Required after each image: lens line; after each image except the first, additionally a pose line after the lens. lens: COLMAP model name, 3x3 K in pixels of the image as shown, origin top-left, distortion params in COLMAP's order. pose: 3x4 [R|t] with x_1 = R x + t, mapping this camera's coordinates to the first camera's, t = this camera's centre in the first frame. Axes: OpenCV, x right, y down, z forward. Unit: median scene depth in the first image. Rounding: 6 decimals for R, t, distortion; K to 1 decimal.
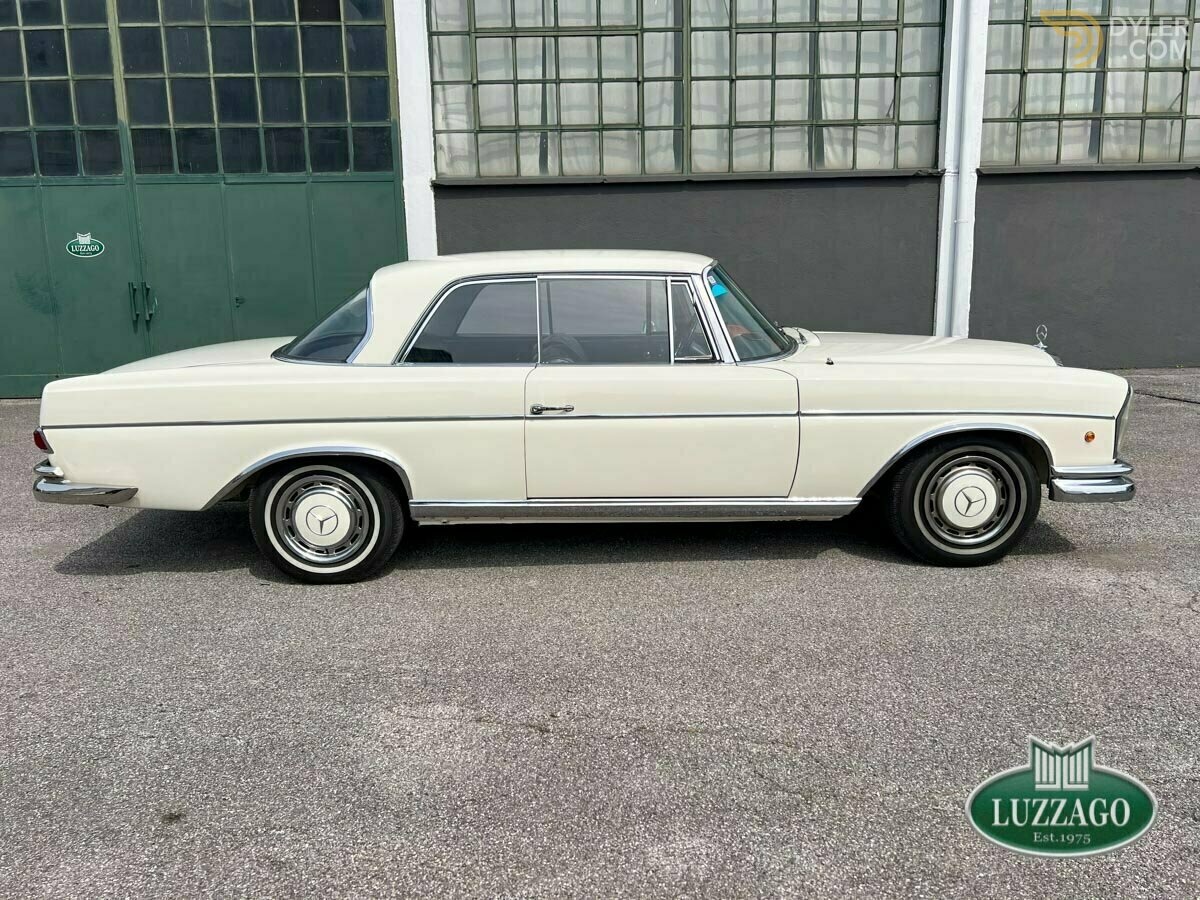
lens RADIAL K [[841.3, 0, 600.0], [0, 841.3, 450.0], [0, 0, 1]] dist [0.028371, 0.000160]
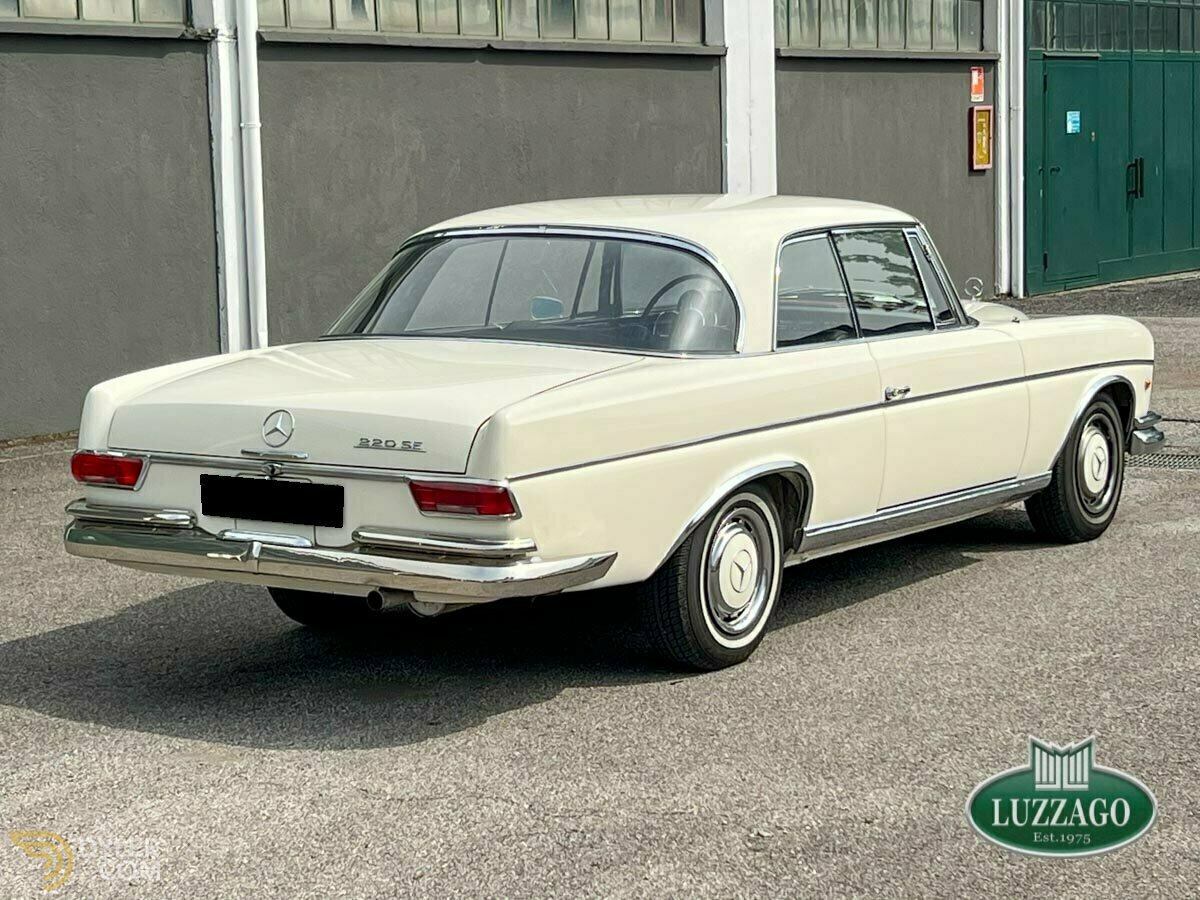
lens RADIAL K [[2424.2, 0, 600.0], [0, 2424.2, 450.0], [0, 0, 1]] dist [0.044287, 0.025866]
pose [[0.611812, -0.098457, 0.784851, -1.955156], [0.186775, 0.982148, -0.022388, 0.004927], [-0.768636, 0.160288, 0.619279, -0.204460]]
